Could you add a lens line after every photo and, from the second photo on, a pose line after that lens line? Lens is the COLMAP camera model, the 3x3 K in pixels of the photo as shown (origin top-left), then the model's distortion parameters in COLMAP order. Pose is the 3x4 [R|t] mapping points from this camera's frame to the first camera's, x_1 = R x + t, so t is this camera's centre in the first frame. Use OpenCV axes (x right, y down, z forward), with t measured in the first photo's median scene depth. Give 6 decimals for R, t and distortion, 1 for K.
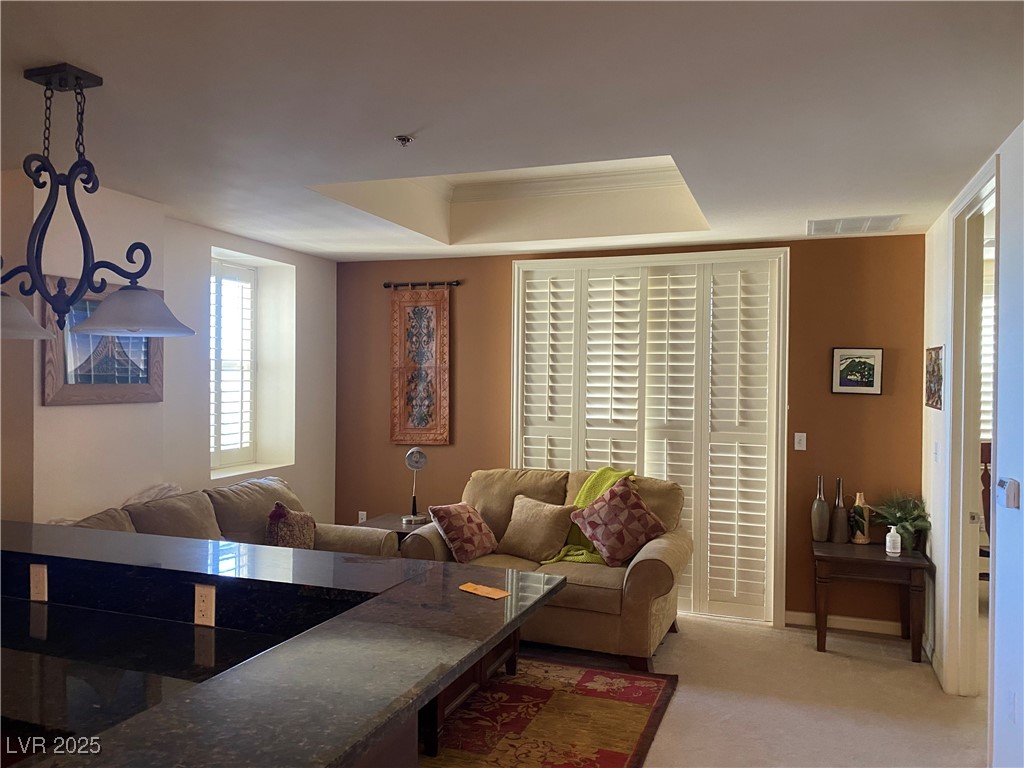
lens RADIAL K [[773.8, 0, 506.4], [0, 773.8, 380.3], [0, 0, 1]] dist [0.021869, -0.026131]
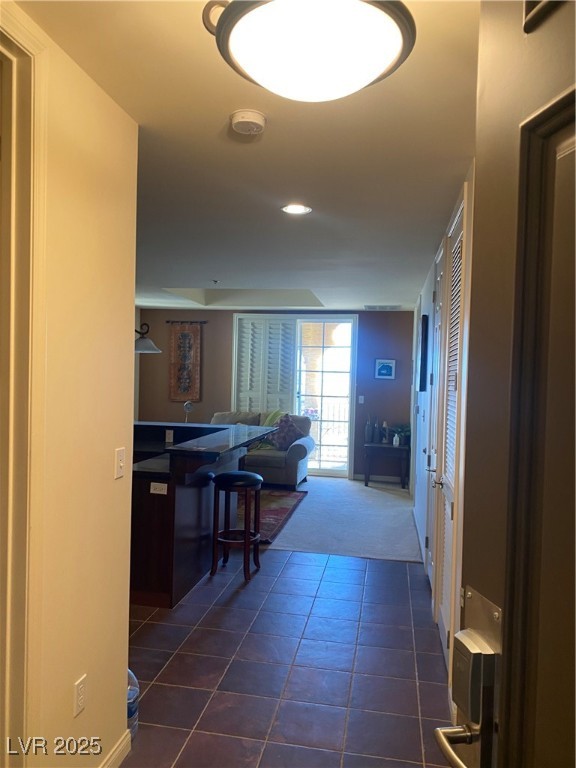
lens RADIAL K [[580.4, 0, 288.1], [0, 580.4, 386.1], [0, 0, 1]] dist [0.021869, -0.026131]
pose [[0.982305, 0.013699, 0.186788, -0.145866], [-0.017699, 0.999648, 0.019760, 0.008851], [-0.186452, -0.022717, 0.982201, -0.607314]]
